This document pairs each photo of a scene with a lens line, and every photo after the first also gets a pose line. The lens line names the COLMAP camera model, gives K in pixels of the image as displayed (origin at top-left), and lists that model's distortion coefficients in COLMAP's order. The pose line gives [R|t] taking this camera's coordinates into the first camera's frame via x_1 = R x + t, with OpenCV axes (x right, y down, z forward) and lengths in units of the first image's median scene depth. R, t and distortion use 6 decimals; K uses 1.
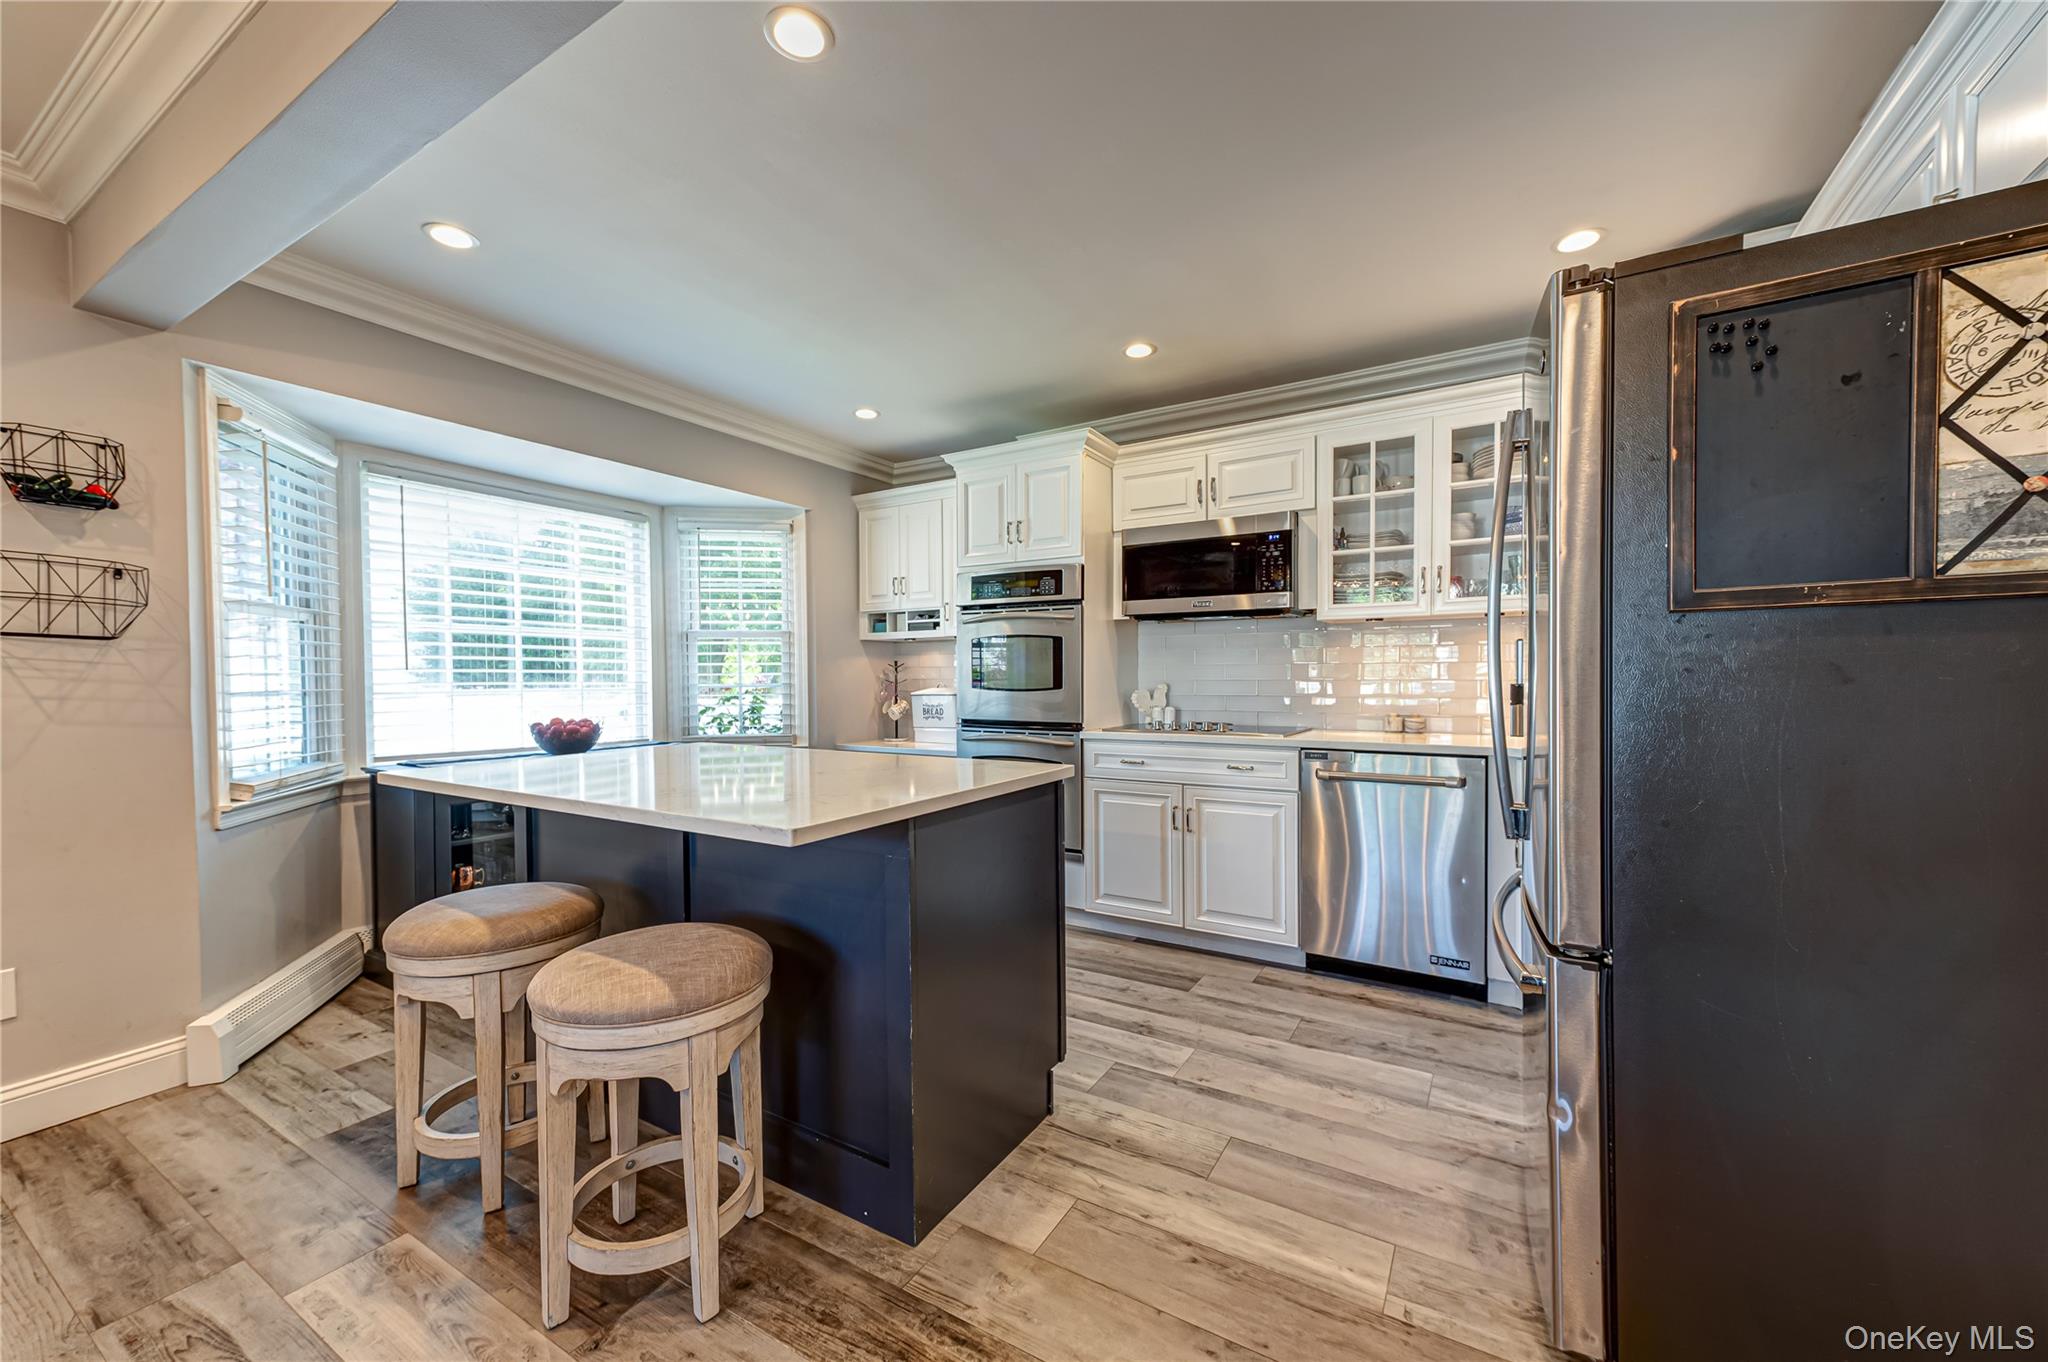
lens RADIAL K [[799.1, 0, 1018.3], [0, 799.1, 691.9], [0, 0, 1]] dist [0.018496, -0.000061]
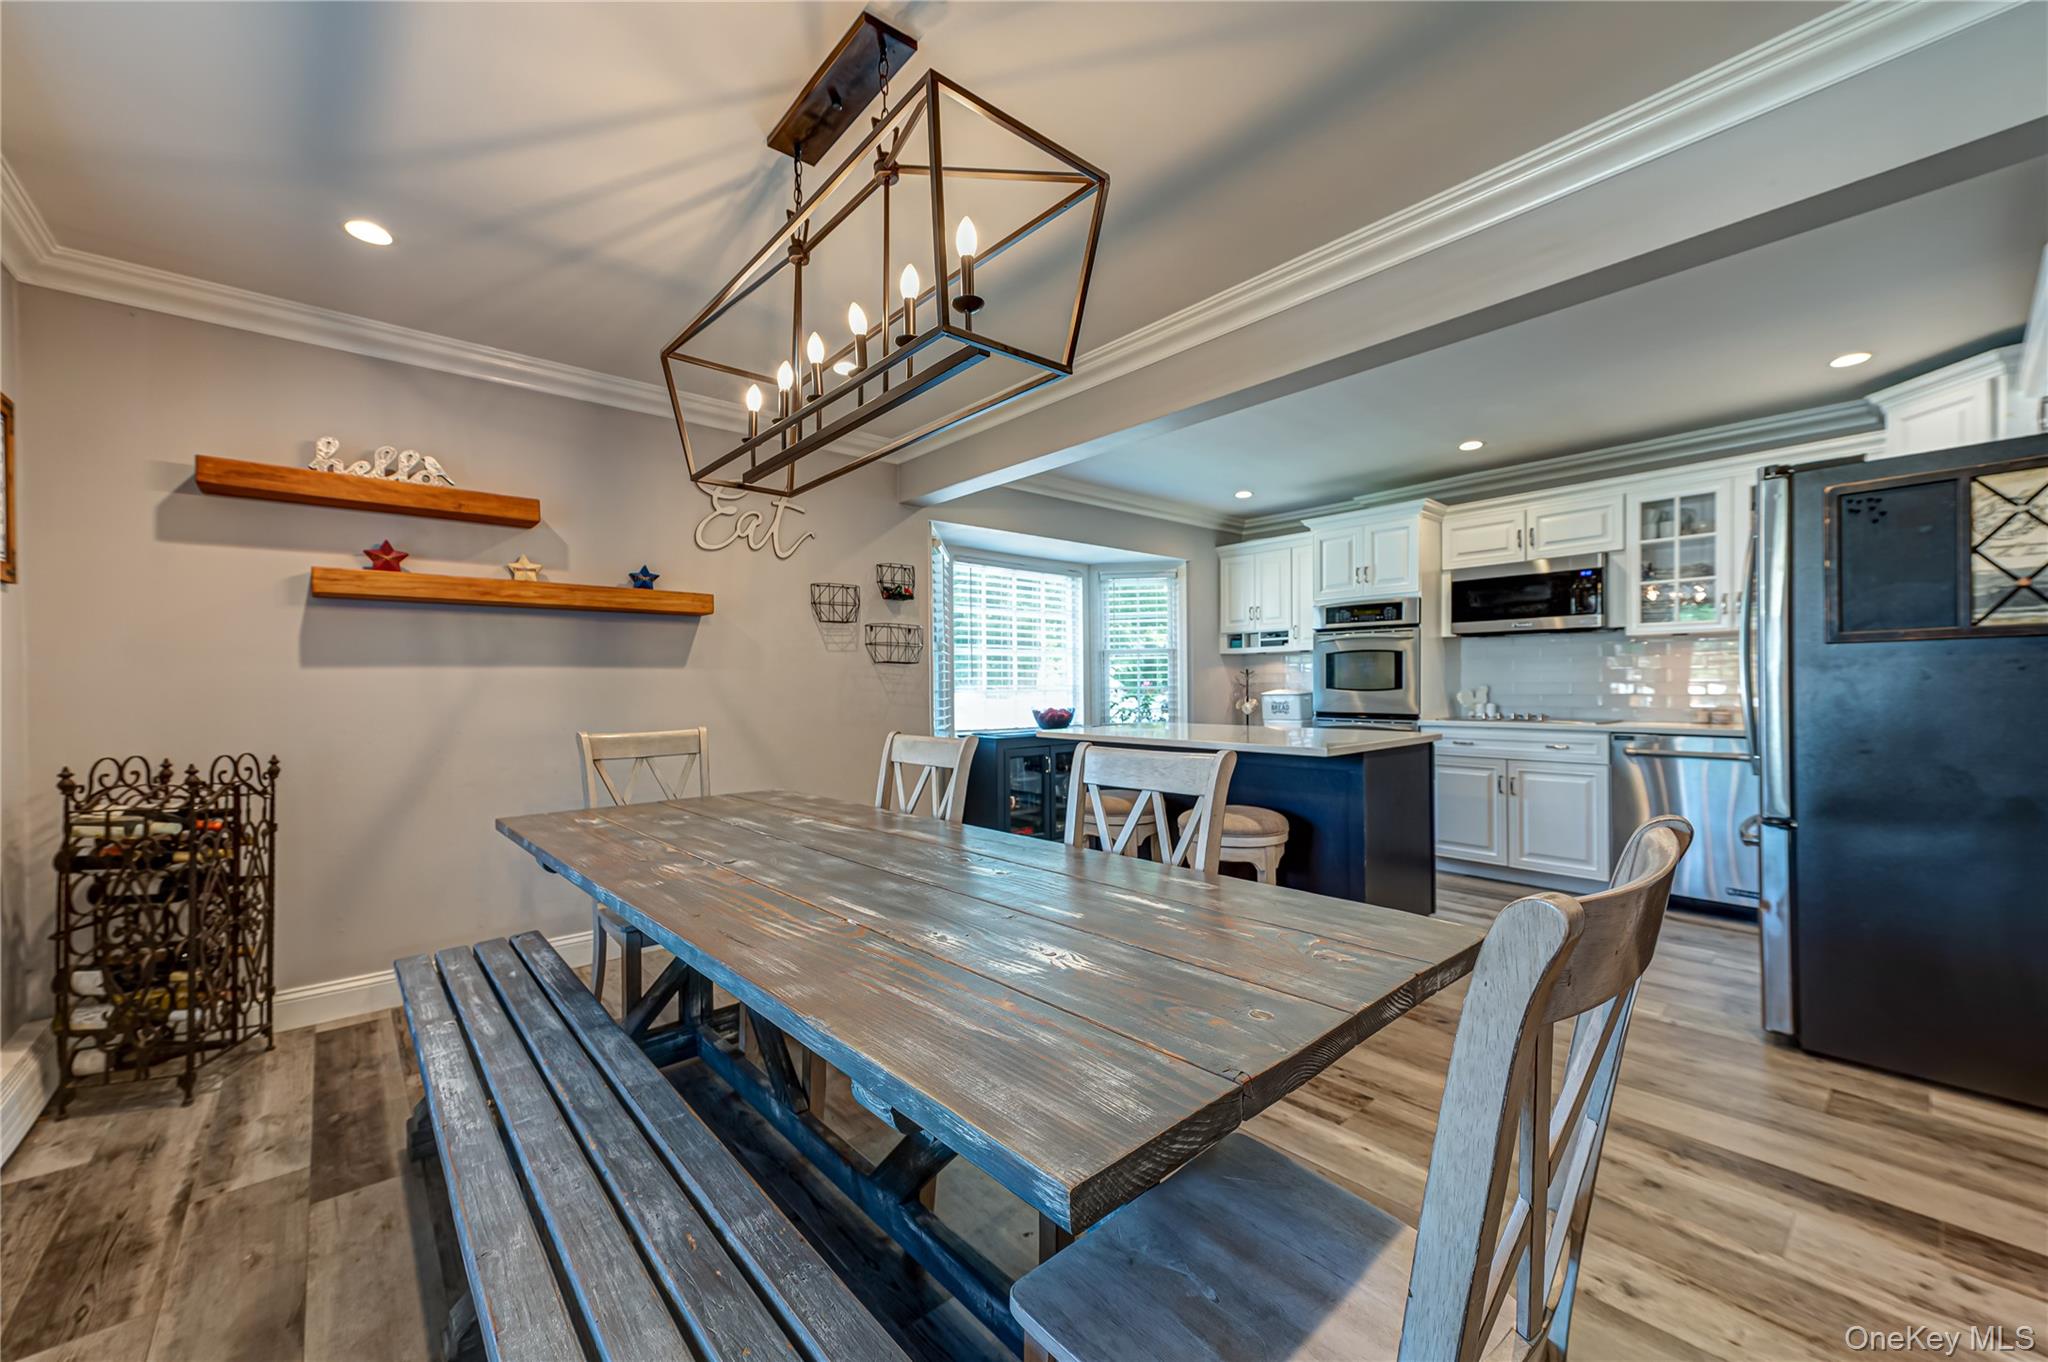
lens RADIAL K [[796.8, 0, 1014.2], [0, 796.8, 691.7], [0, 0, 1]] dist [0.020293, -0.000108]
pose [[0.952593, -0.000564, -0.304246, -0.175110], [-0.002054, 0.999964, -0.008285, 0.014457], [0.304239, 0.008517, 0.952558, -0.547558]]
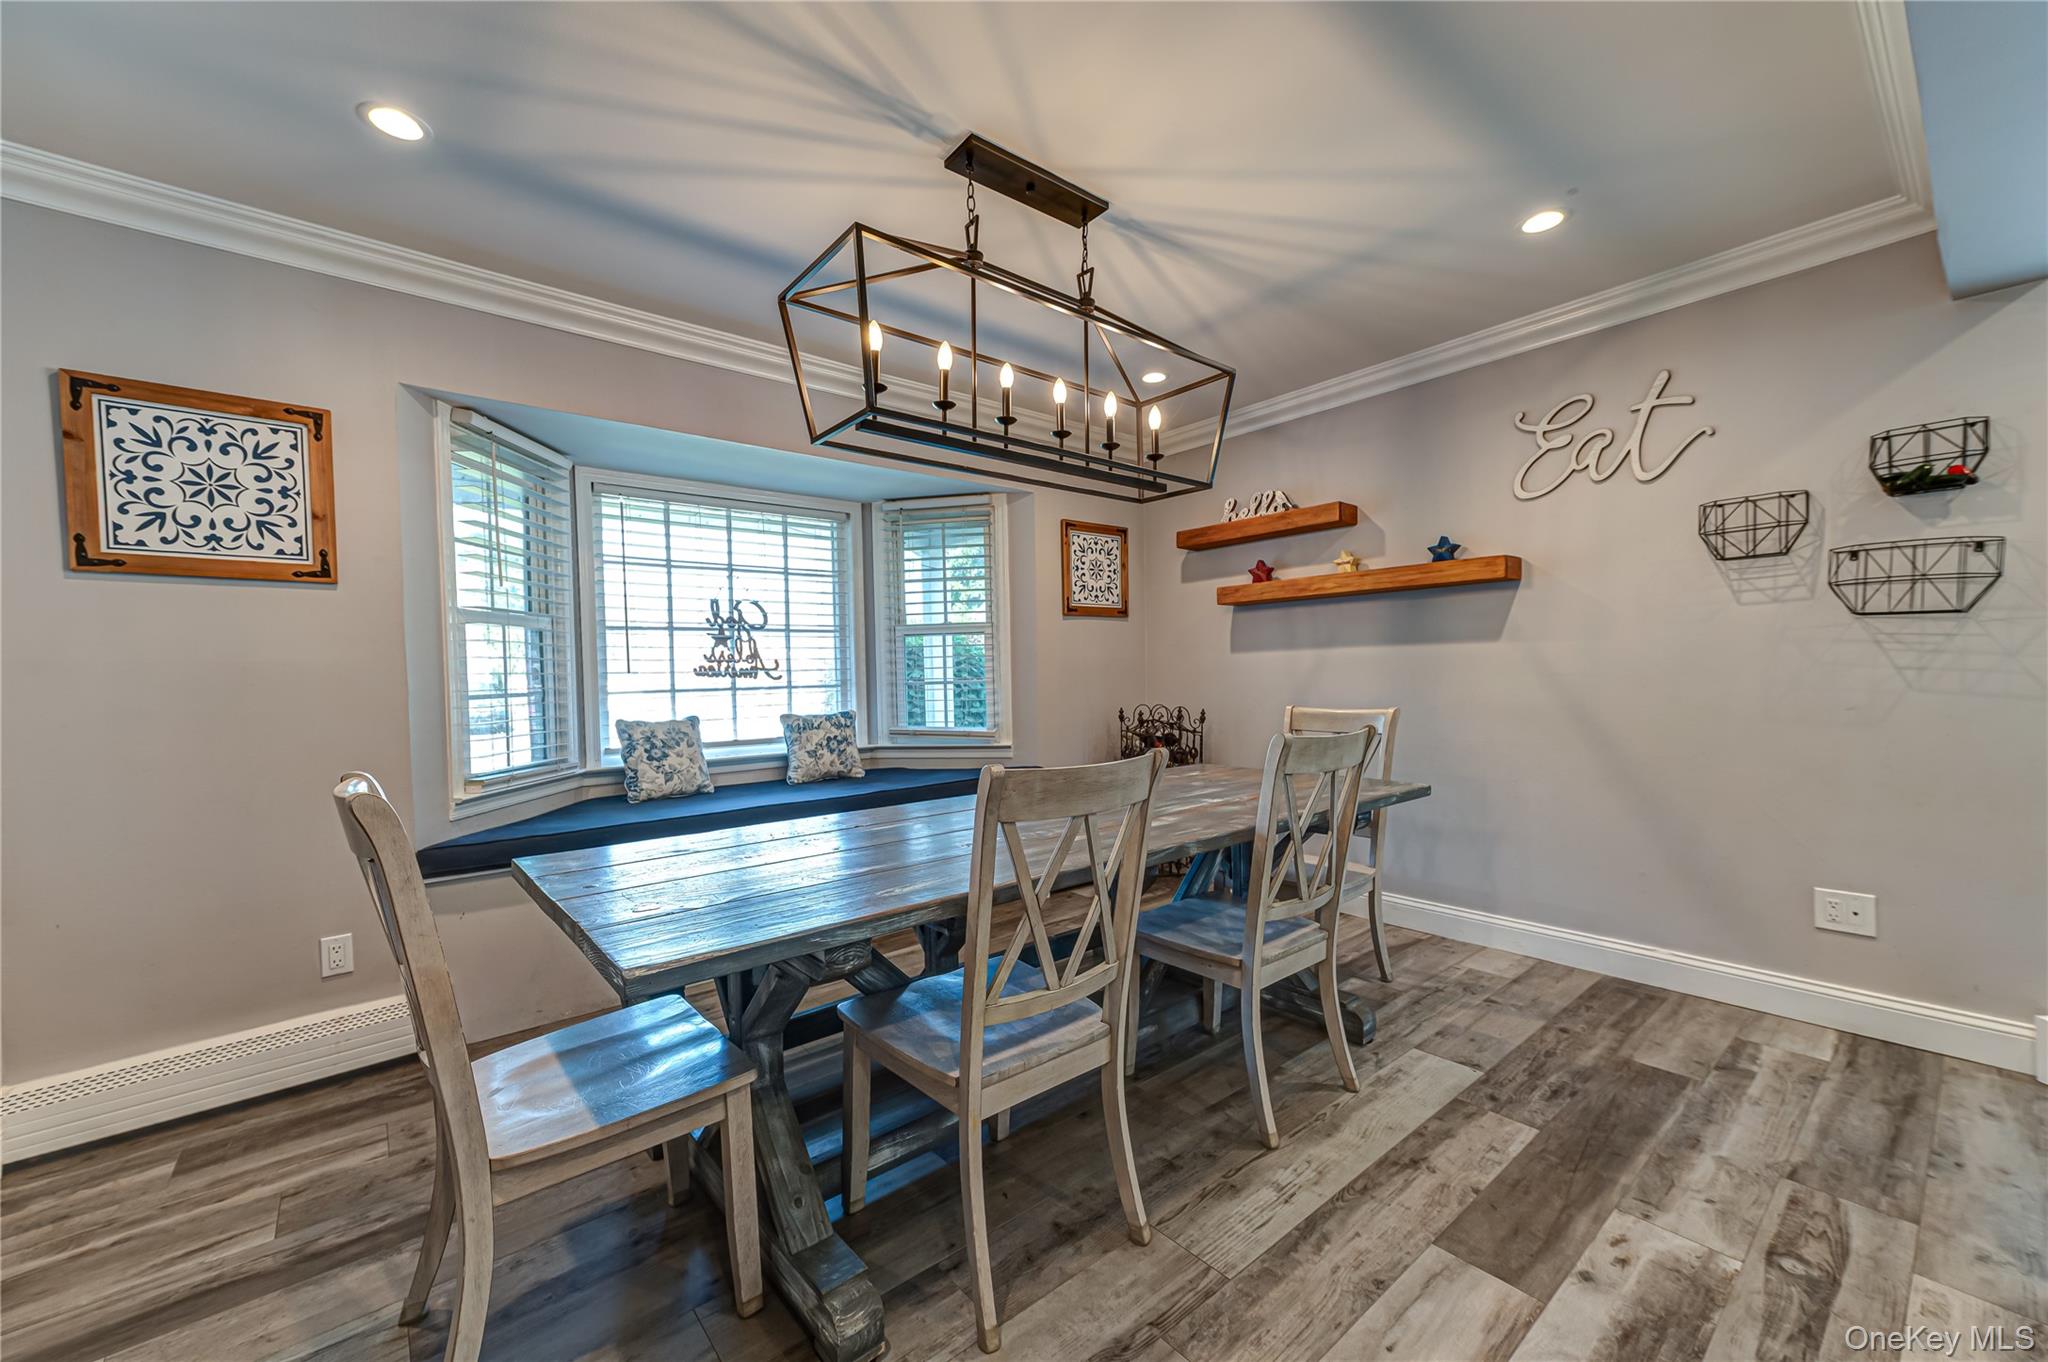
lens RADIAL K [[799.1, 0, 1018.3], [0, 799.1, 691.9], [0, 0, 1]] dist [0.018496, -0.000061]
pose [[-0.326143, 0.037512, -0.944576, 0.179599], [0.004058, 0.999259, 0.038283, -0.004920], [0.945312, 0.008653, -0.326053, 0.138182]]
